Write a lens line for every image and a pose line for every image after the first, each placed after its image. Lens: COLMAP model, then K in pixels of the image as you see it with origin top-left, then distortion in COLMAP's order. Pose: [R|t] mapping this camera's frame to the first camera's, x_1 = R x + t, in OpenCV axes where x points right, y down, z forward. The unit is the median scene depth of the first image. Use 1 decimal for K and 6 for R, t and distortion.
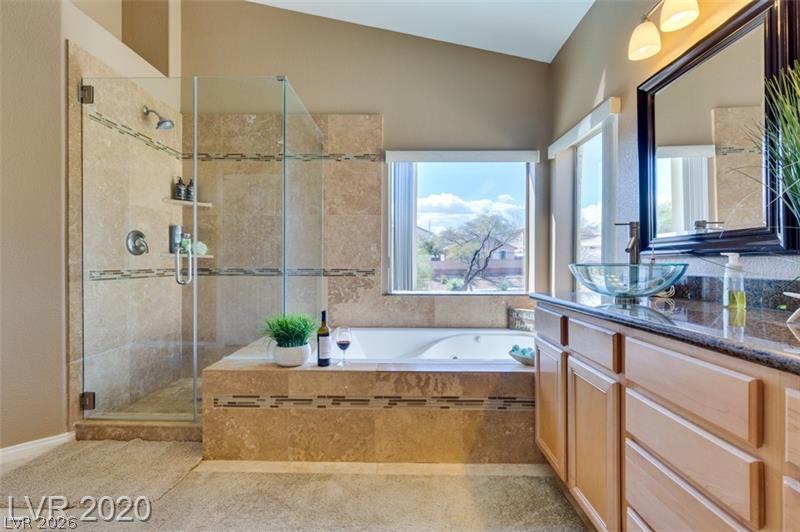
lens RADIAL K [[360.7, 0, 399.5], [0, 360.7, 262.8], [0, 0, 1]] dist [0.006786, -0.000439]
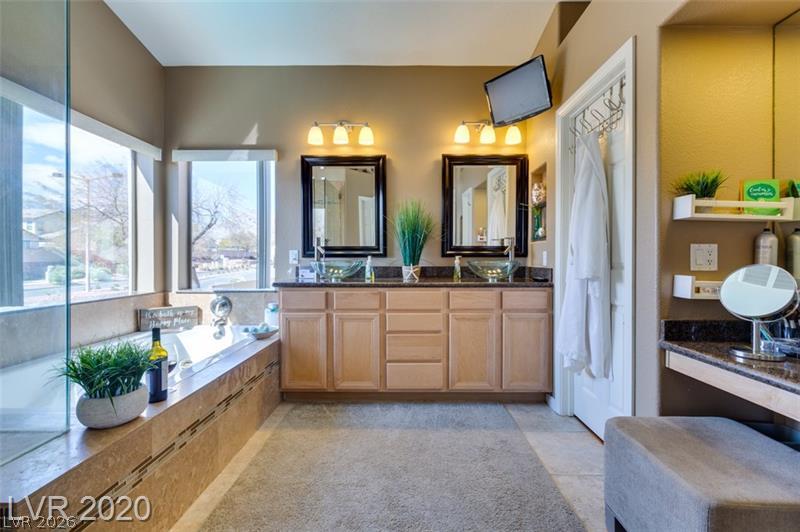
lens RADIAL K [[360.7, 0, 399.5], [0, 360.7, 262.8], [0, 0, 1]] dist [0.006786, -0.000439]
pose [[0.001343, -0.012000, 0.999927, -0.999004], [0.002035, 0.999926, 0.011998, -0.006989], [-0.999997, 0.002019, 0.001367, 0.527183]]
